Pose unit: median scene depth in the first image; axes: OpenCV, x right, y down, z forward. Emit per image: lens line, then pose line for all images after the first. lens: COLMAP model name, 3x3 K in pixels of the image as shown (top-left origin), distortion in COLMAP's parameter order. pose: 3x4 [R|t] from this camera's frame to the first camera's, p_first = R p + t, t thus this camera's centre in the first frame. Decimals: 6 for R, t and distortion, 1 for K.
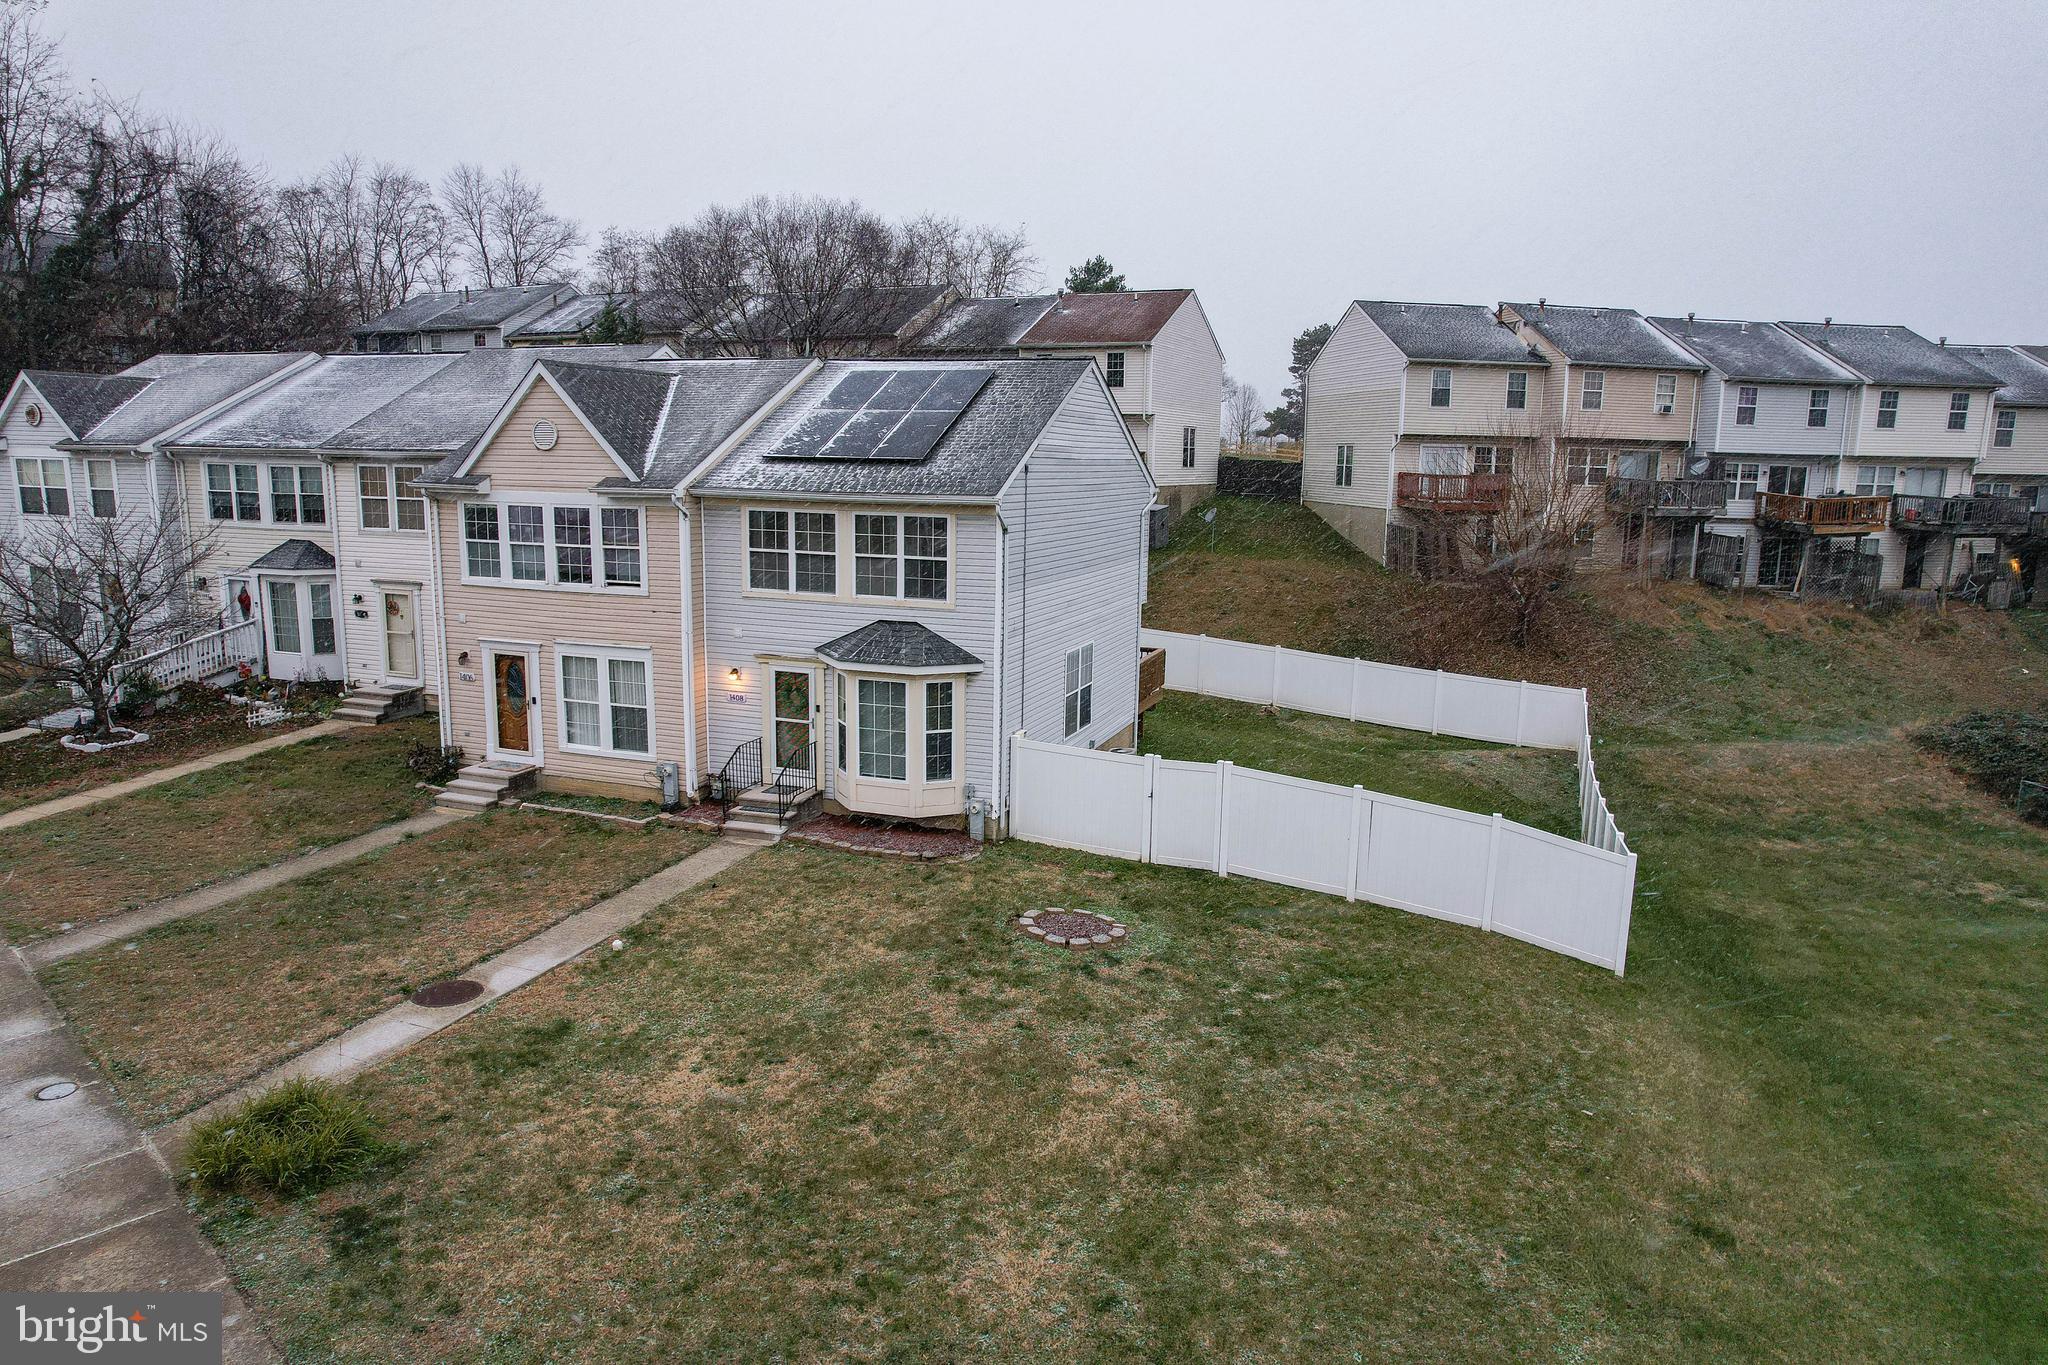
lens RADIAL K [[1322.1, 0, 1024.0], [0, 1322.1, 682.5], [0, 0, 1]] dist [-0.083060, 0.081444]
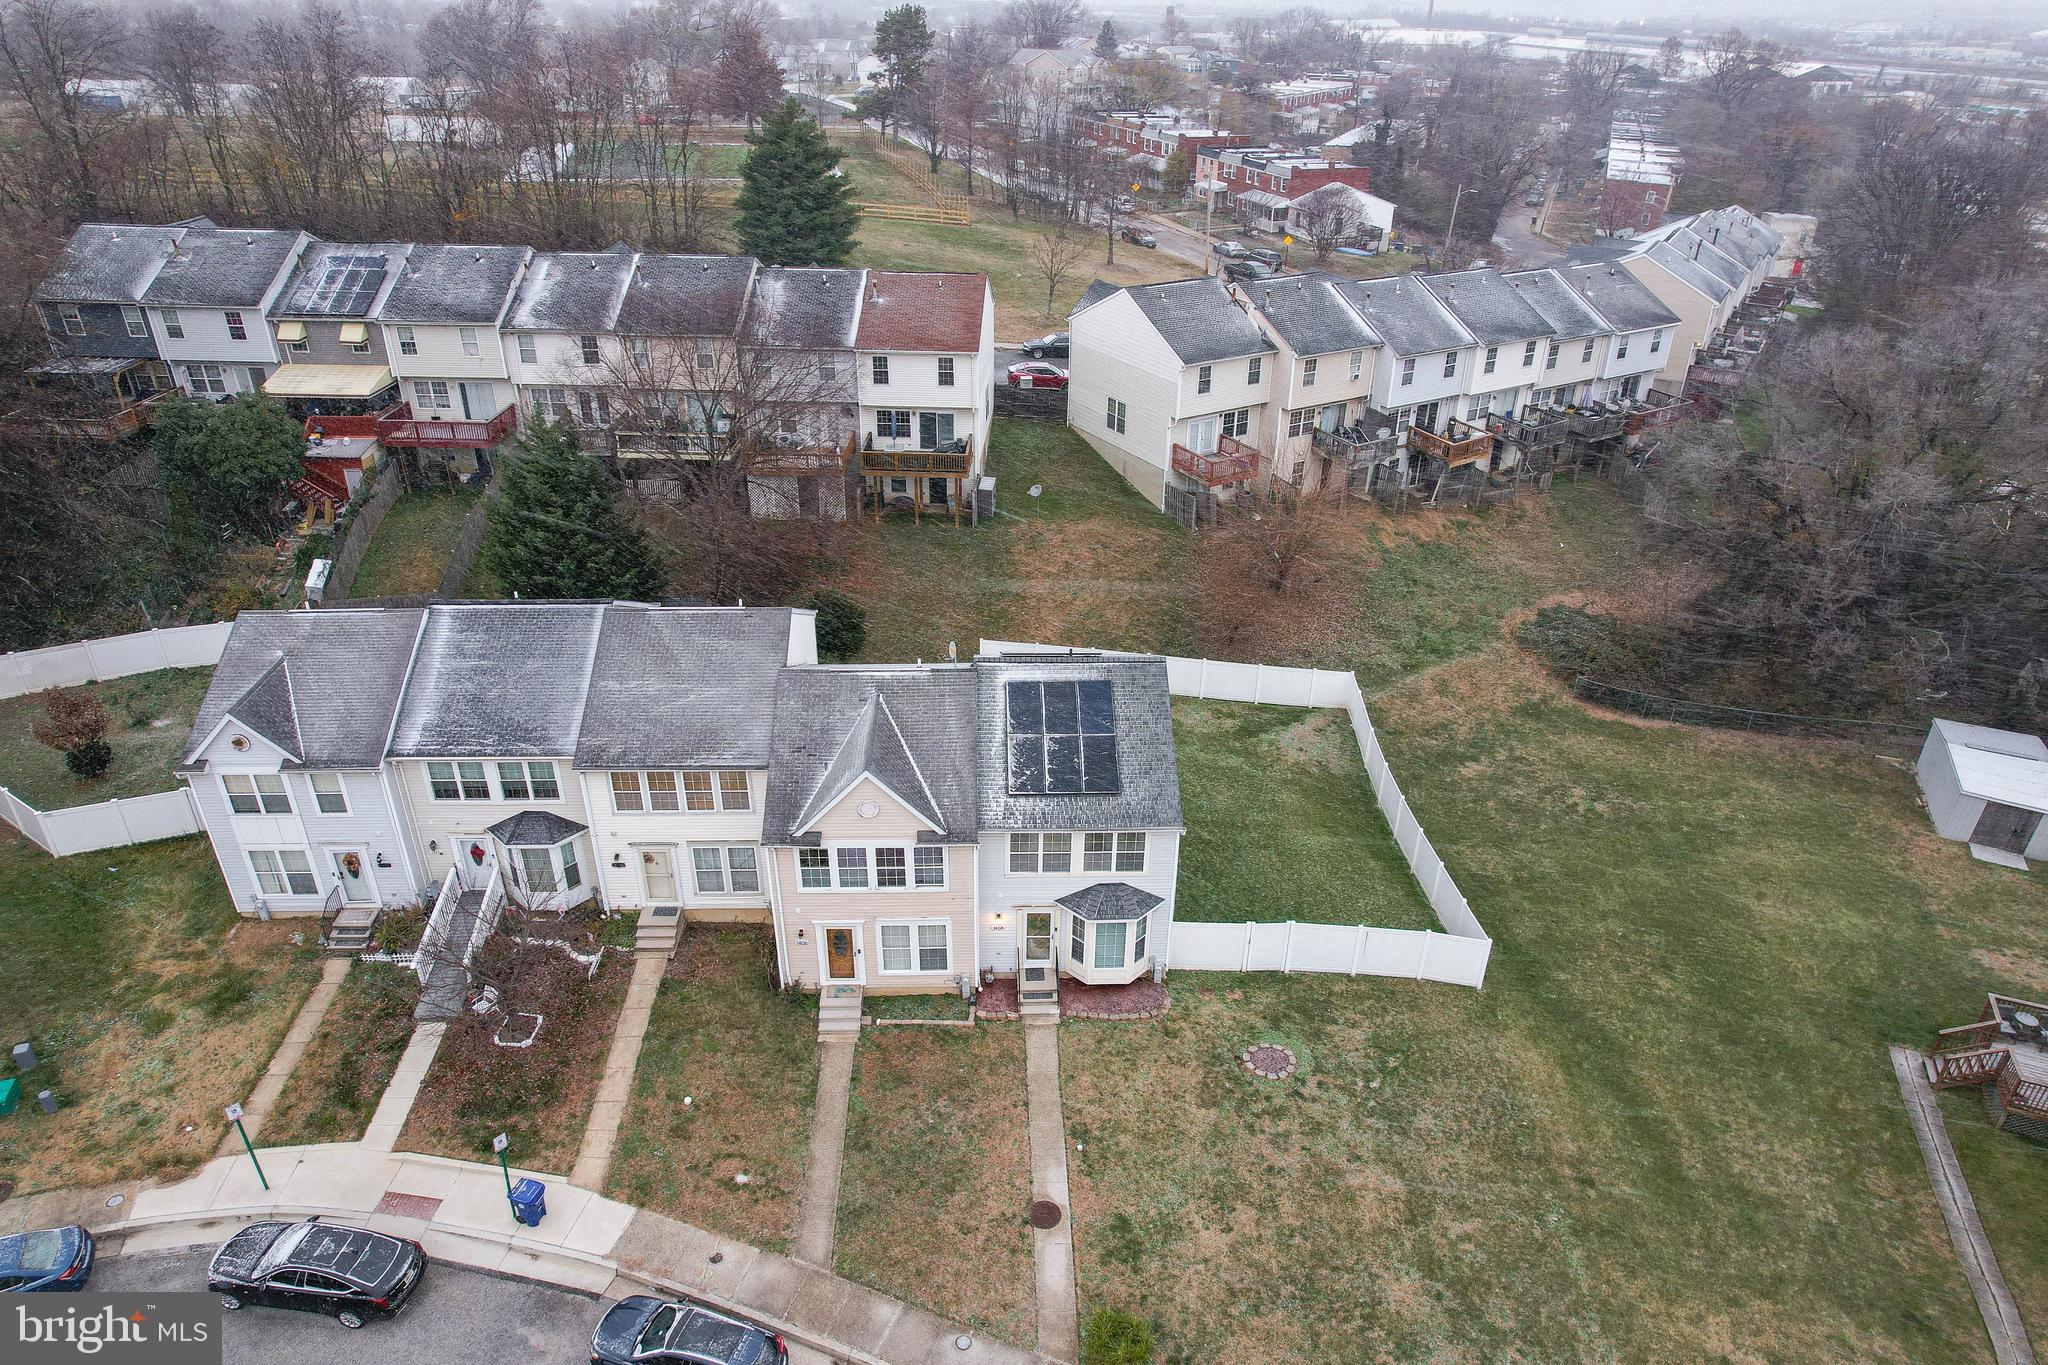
lens RADIAL K [[1341.4, 0, 1024.0], [0, 1341.4, 682.5], [0, 0, 1]] dist [-0.050231, -0.000400]
pose [[0.927368, -0.185242, 0.325075, -0.684223], [0.066881, 0.936915, 0.343099, -0.851895], [-0.368124, -0.296438, 0.881254, -0.375558]]
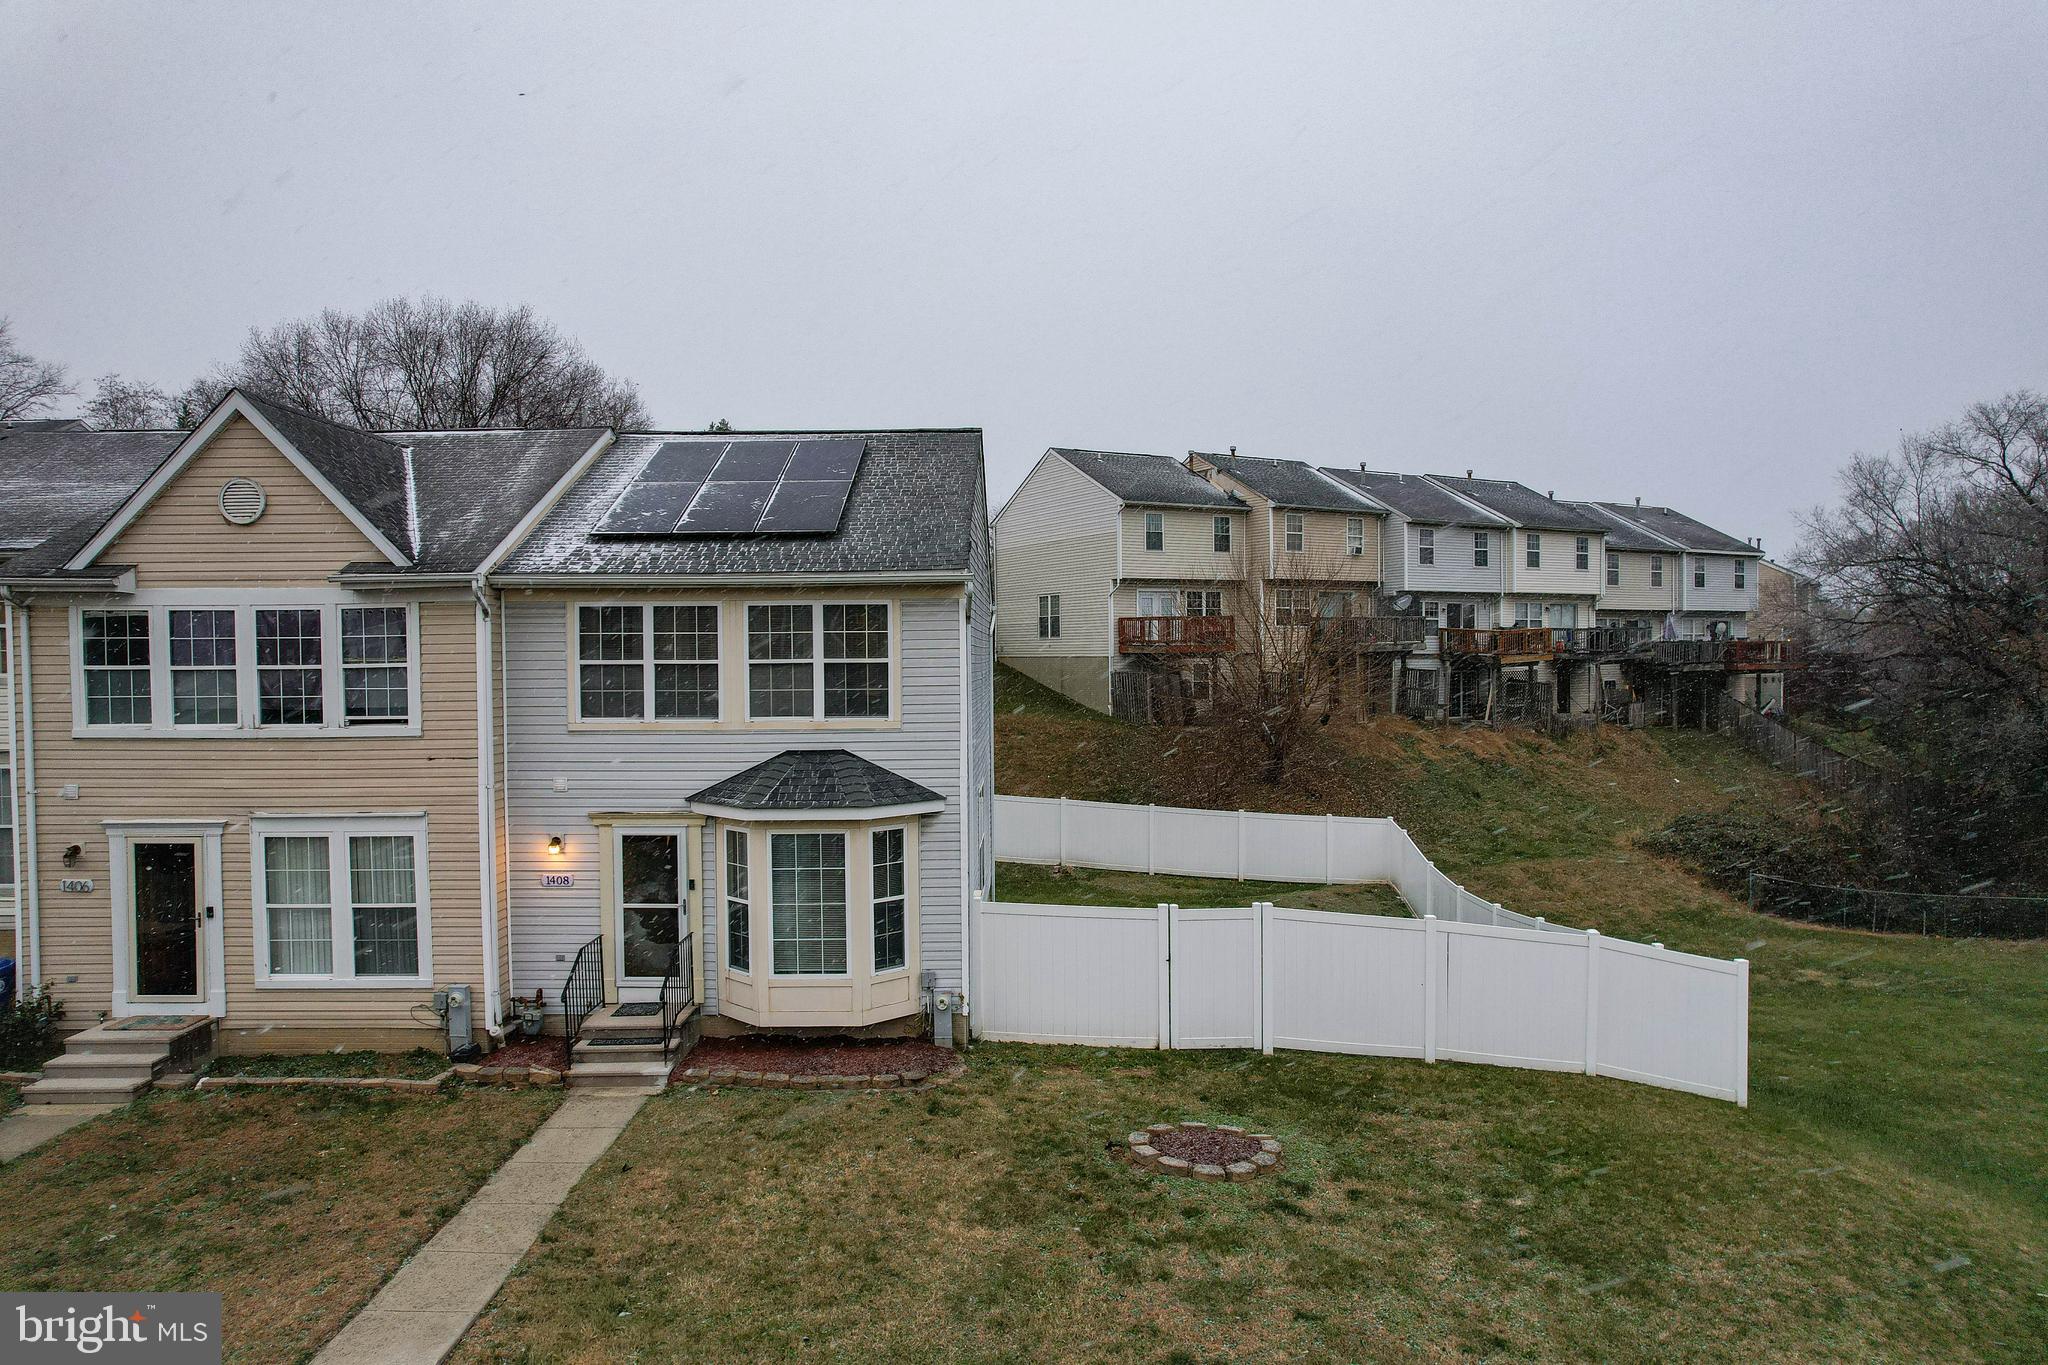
lens RADIAL K [[1322.1, 0, 1024.0], [0, 1322.1, 682.5], [0, 0, 1]] dist [-0.083060, 0.081444]
pose [[0.941310, -0.033085, 0.335919, -0.221334], [0.082800, 0.987411, -0.134770, 0.022295], [-0.327231, 0.154675, 0.932199, 0.278696]]
